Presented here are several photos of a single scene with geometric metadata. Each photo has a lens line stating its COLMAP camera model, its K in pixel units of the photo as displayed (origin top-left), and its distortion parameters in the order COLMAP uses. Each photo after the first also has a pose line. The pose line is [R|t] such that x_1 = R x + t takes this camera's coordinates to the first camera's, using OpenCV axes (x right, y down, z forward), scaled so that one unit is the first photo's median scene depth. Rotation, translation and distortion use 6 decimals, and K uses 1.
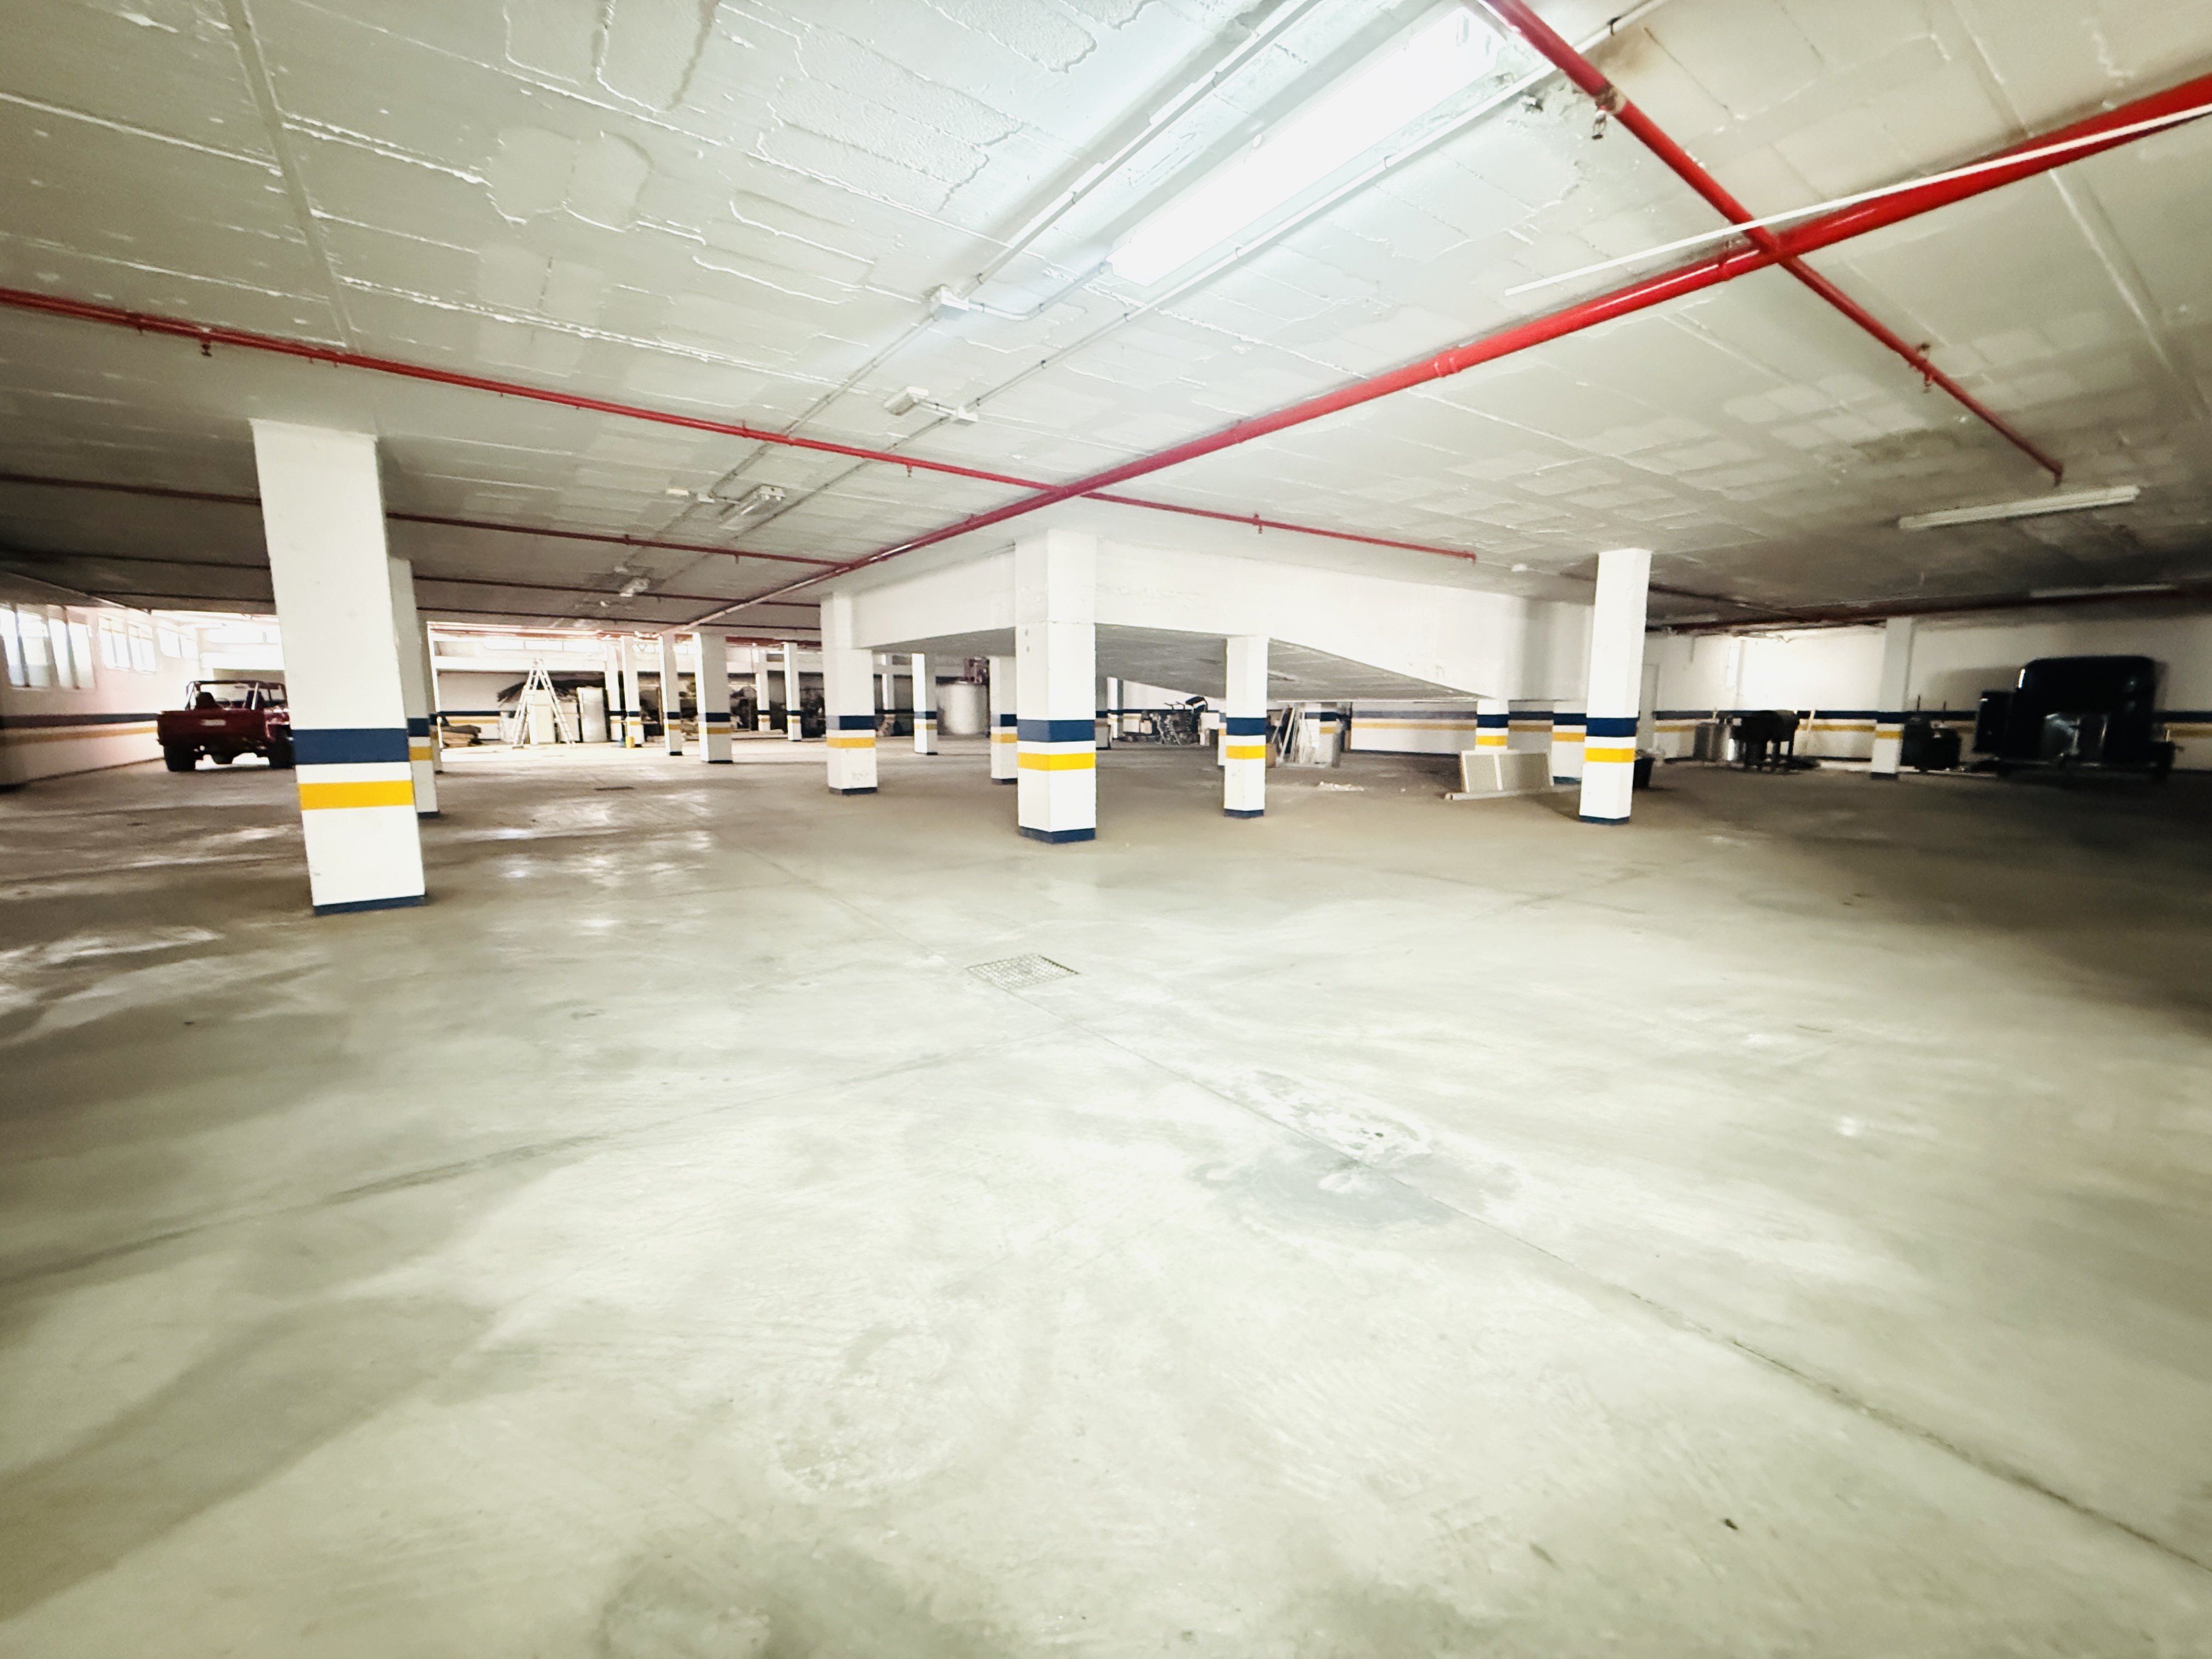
lens RADIAL K [[881.3, 0, 1103.2], [0, 881.3, 826.6], [0, 0, 1]] dist [0.000401, -0.000206]
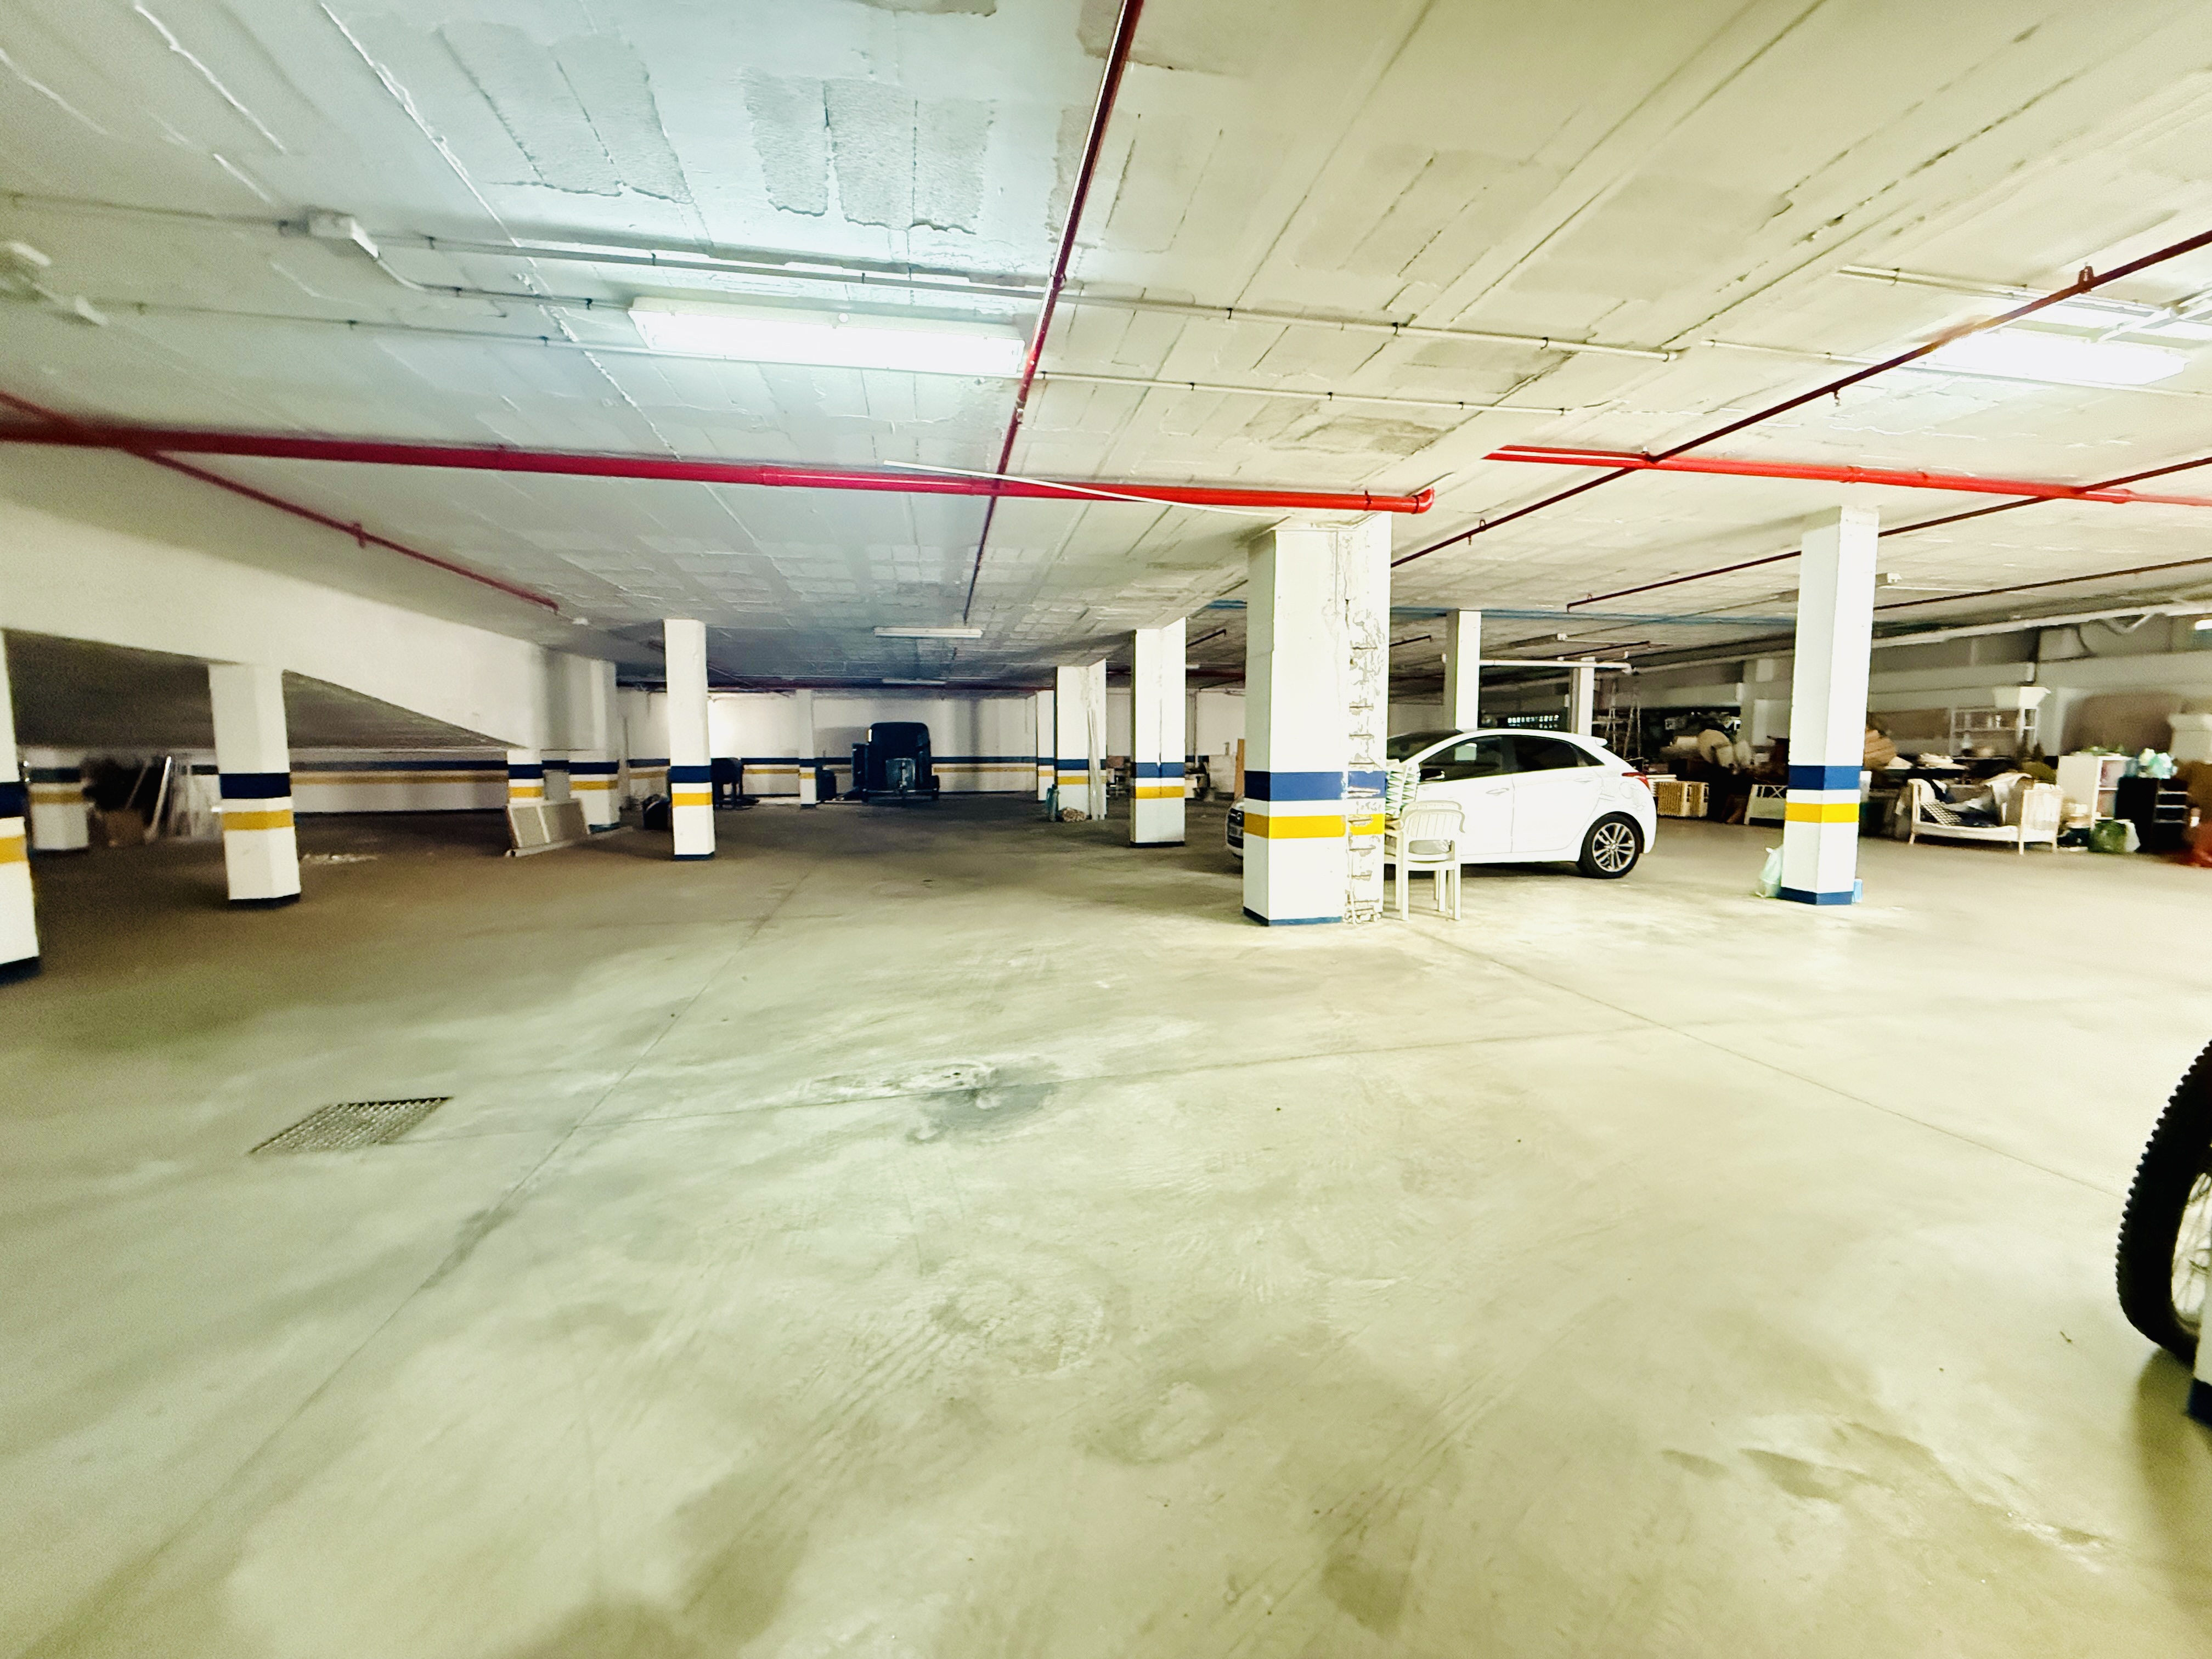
lens RADIAL K [[881.3, 0, 1104.3], [0, 881.3, 826.0], [0, 0, 1]] dist [0.000401, -0.000206]
pose [[0.418406, -0.077209, 0.904972, -0.568030], [0.126232, 0.991654, 0.026242, -0.025609], [-0.899445, 0.103257, 0.424660, 0.129848]]
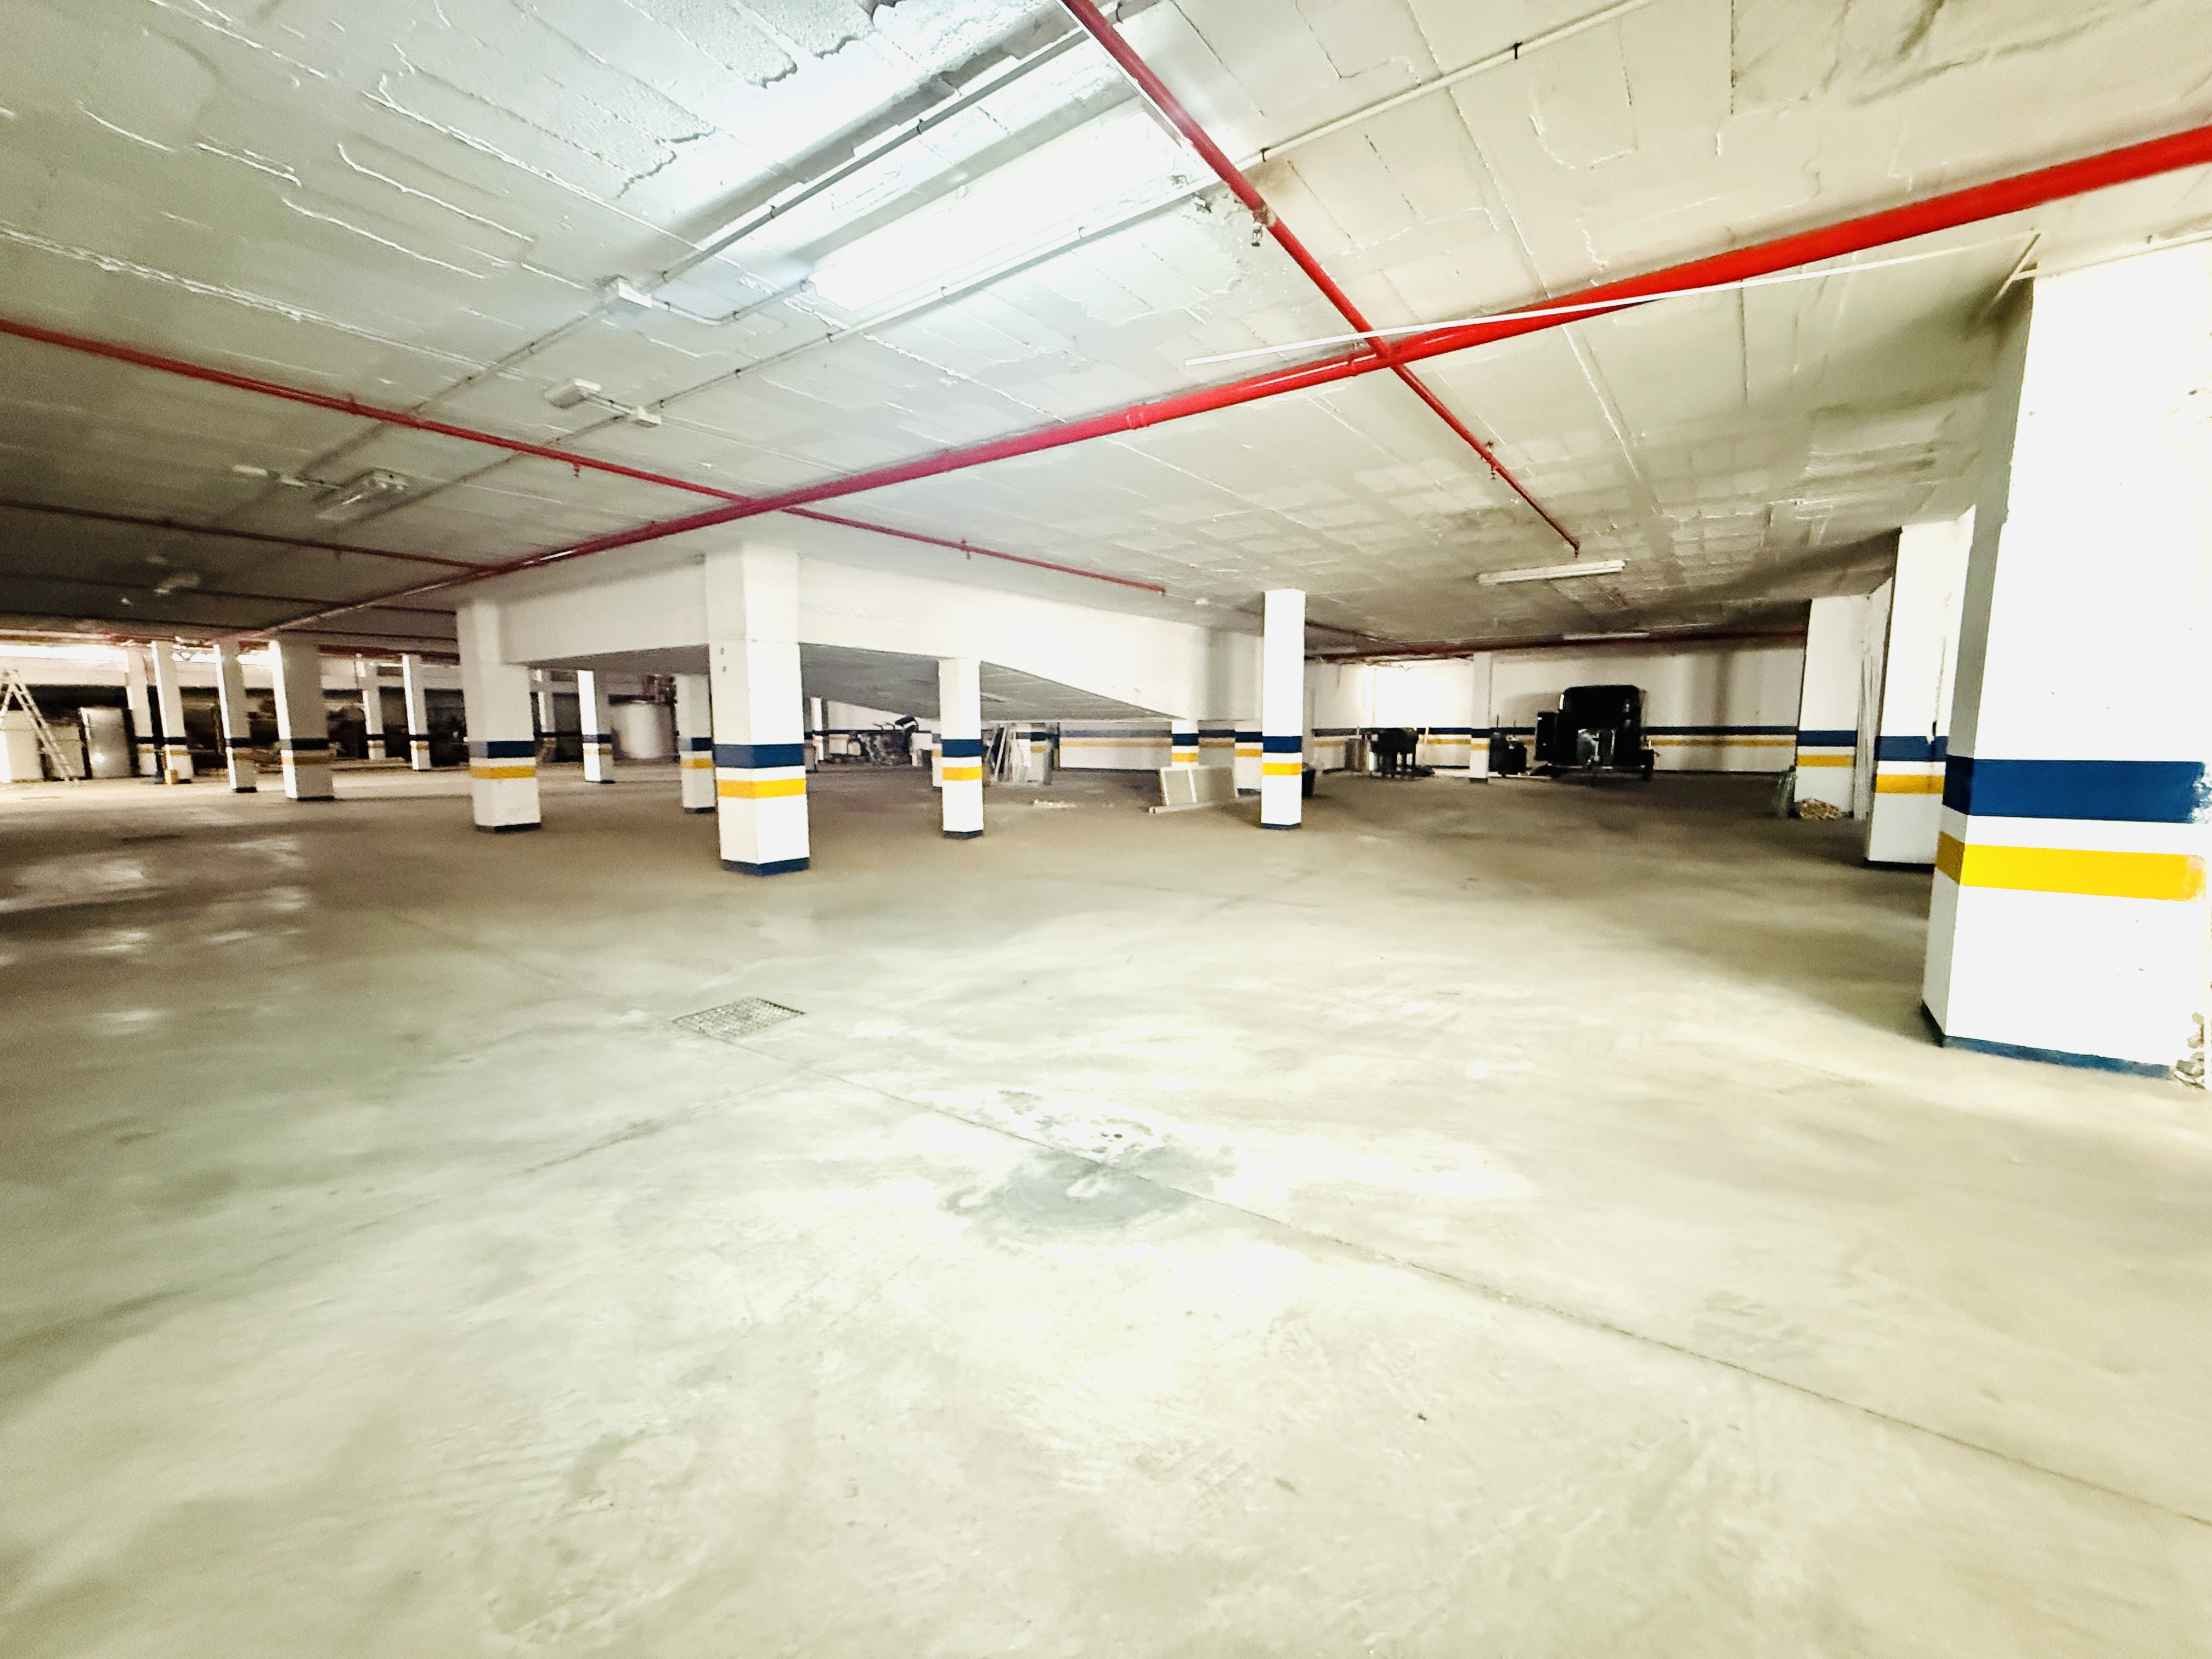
lens RADIAL K [[881.3, 0, 1104.0], [0, 881.3, 828.1], [0, 0, 1]] dist [0.000401, -0.000206]
pose [[0.947540, -0.042397, 0.316814, -0.017366], [0.048663, 0.998745, -0.011886, -0.006976], [-0.315912, 0.026679, 0.948413, -0.009734]]
